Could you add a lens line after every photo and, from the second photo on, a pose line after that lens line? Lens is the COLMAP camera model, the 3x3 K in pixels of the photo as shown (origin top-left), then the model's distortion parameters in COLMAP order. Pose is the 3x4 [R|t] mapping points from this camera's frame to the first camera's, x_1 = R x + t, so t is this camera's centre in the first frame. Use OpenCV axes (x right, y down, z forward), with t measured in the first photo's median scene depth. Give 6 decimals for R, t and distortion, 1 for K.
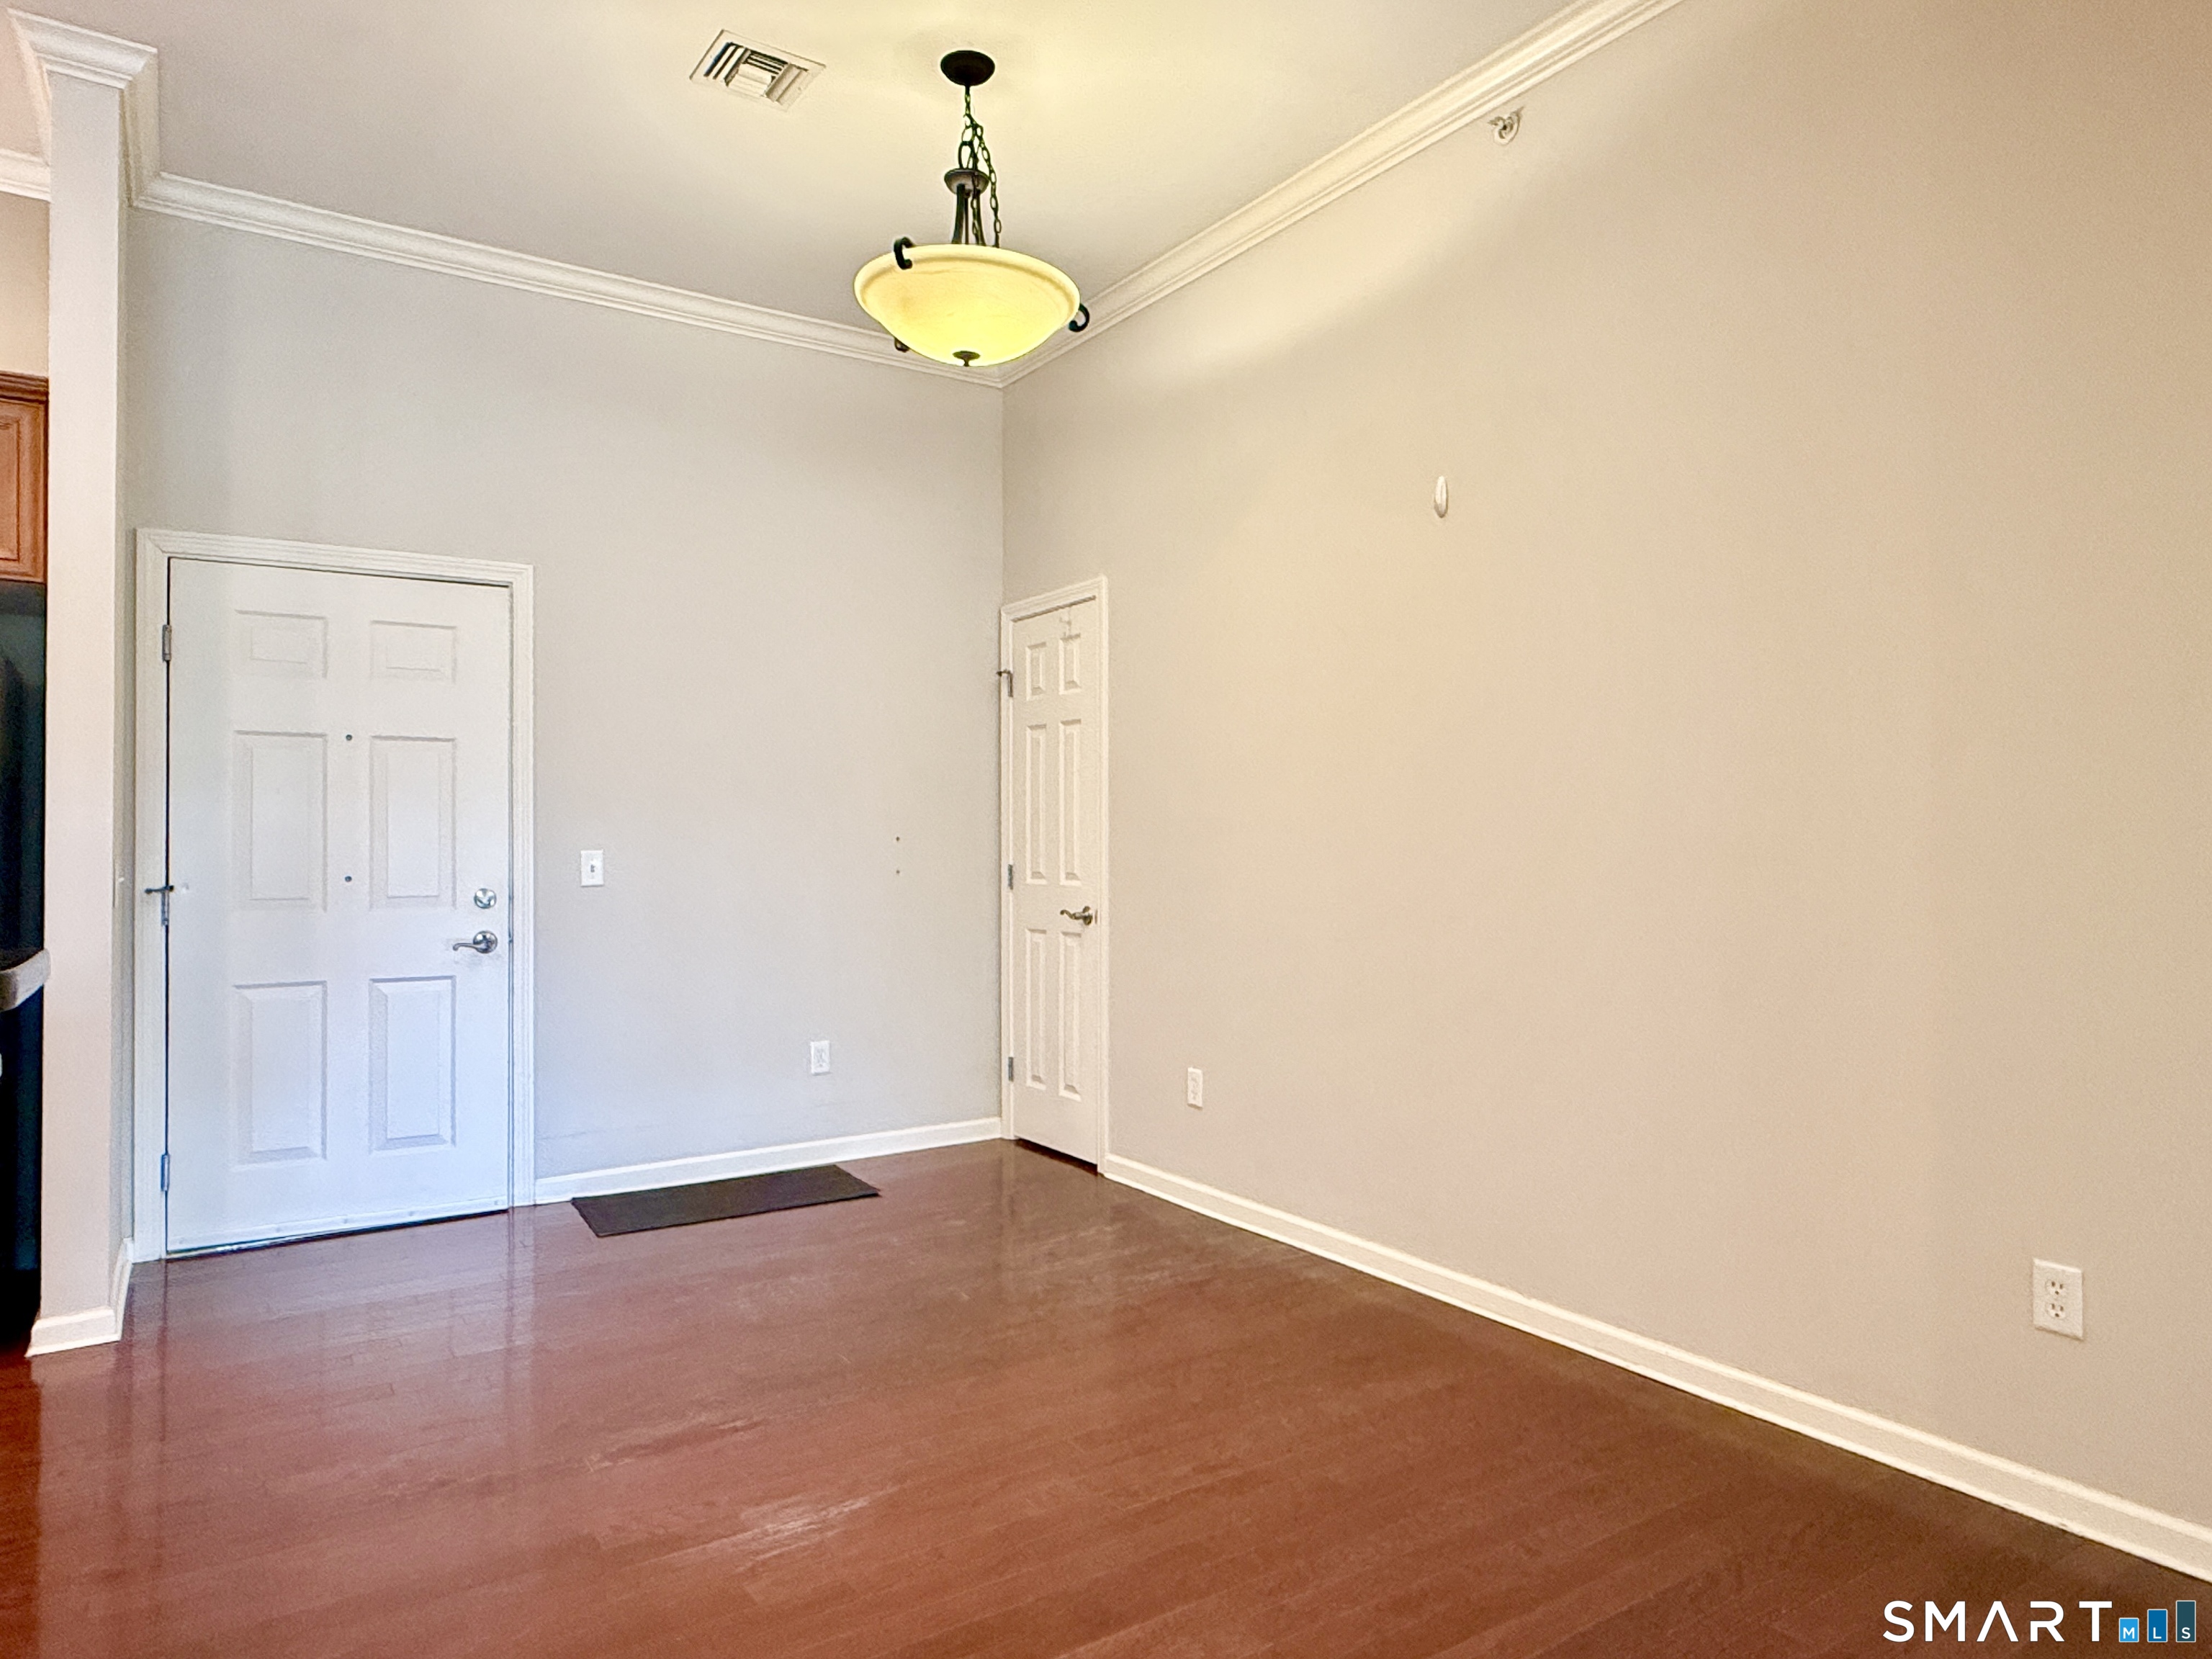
lens RADIAL K [[1355.3, 0, 1104.3], [0, 1355.3, 836.5], [0, 0, 1]] dist [-0.015913, 0.001011]
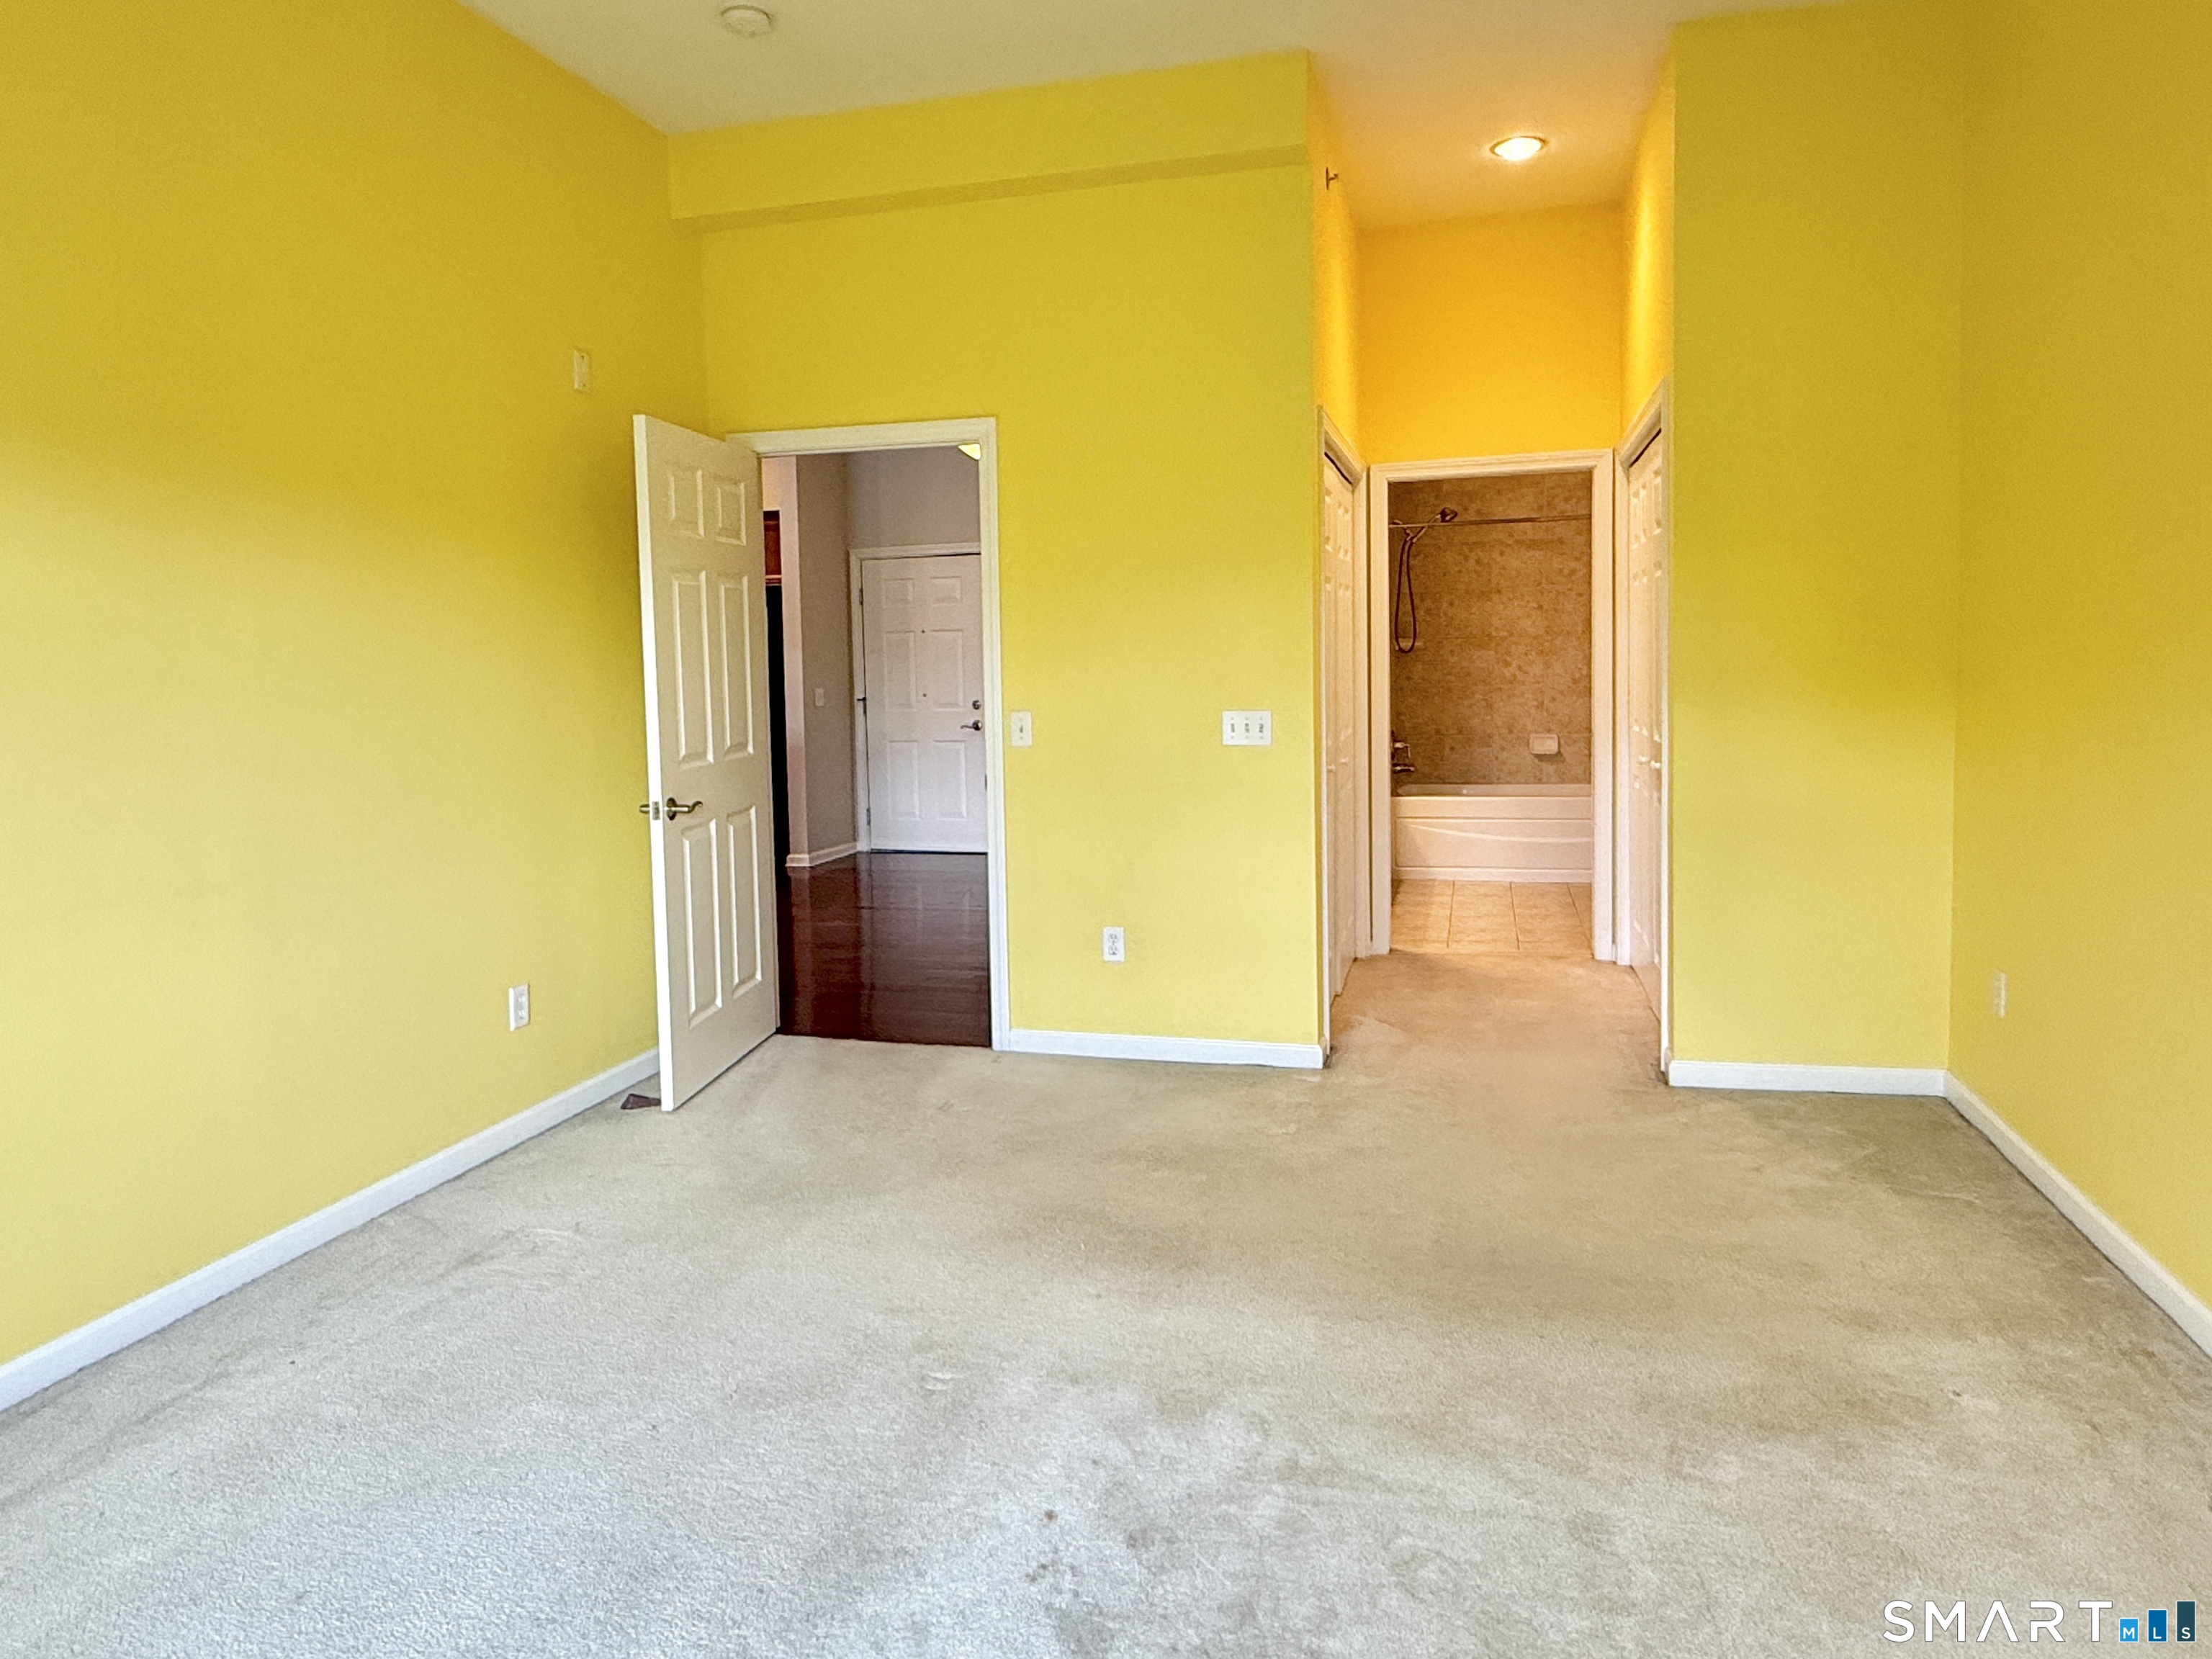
lens RADIAL K [[1371.2, 0, 1103.6], [0, 1371.2, 788.0], [0, 0, 1]] dist [-0.003290, -0.000265]
pose [[0.668632, 0.053152, -0.741691, 1.412646], [0.022051, 0.995586, 0.091227, -0.018029], [0.743266, -0.077352, 0.664509, -0.321187]]
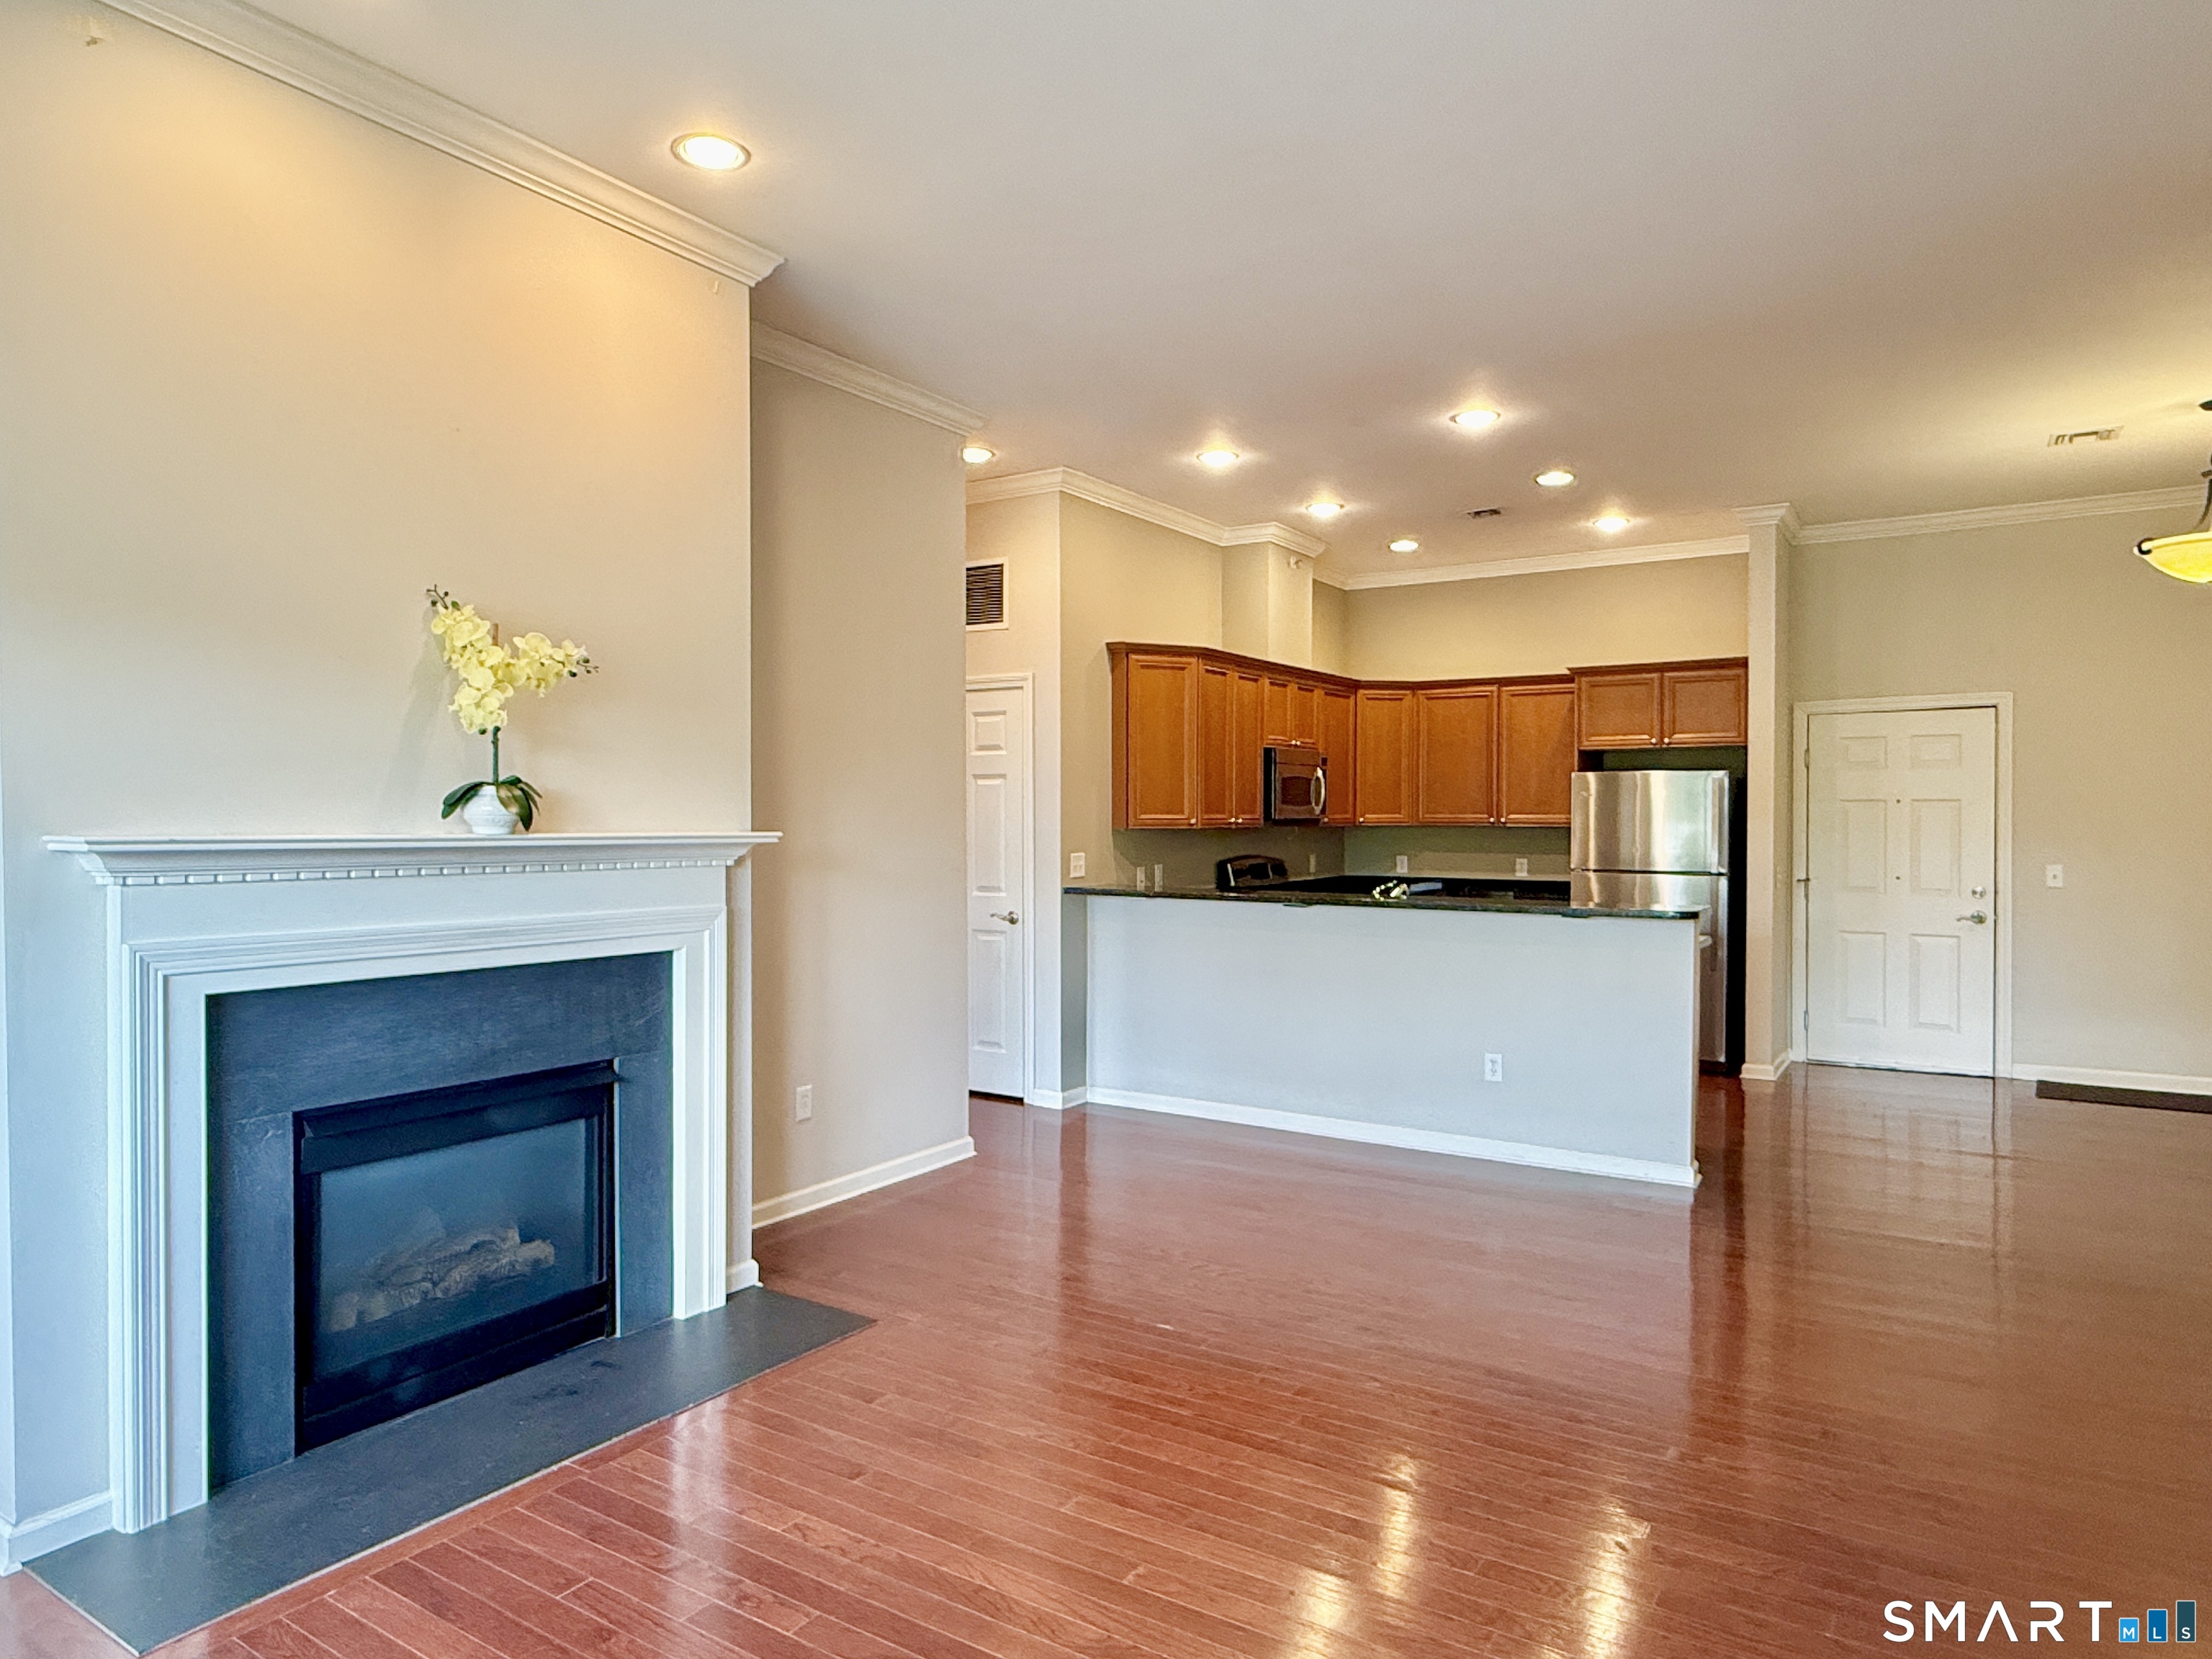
lens RADIAL K [[1365.4, 0, 1101.3], [0, 1365.4, 820.8], [0, 0, 1]] dist [-0.005493, -0.000257]
pose [[0.404046, -0.000771, -0.914738, 0.741512], [-0.001156, 0.999998, -0.001353, -0.045474], [0.914738, 0.001605, 0.404044, -0.790243]]
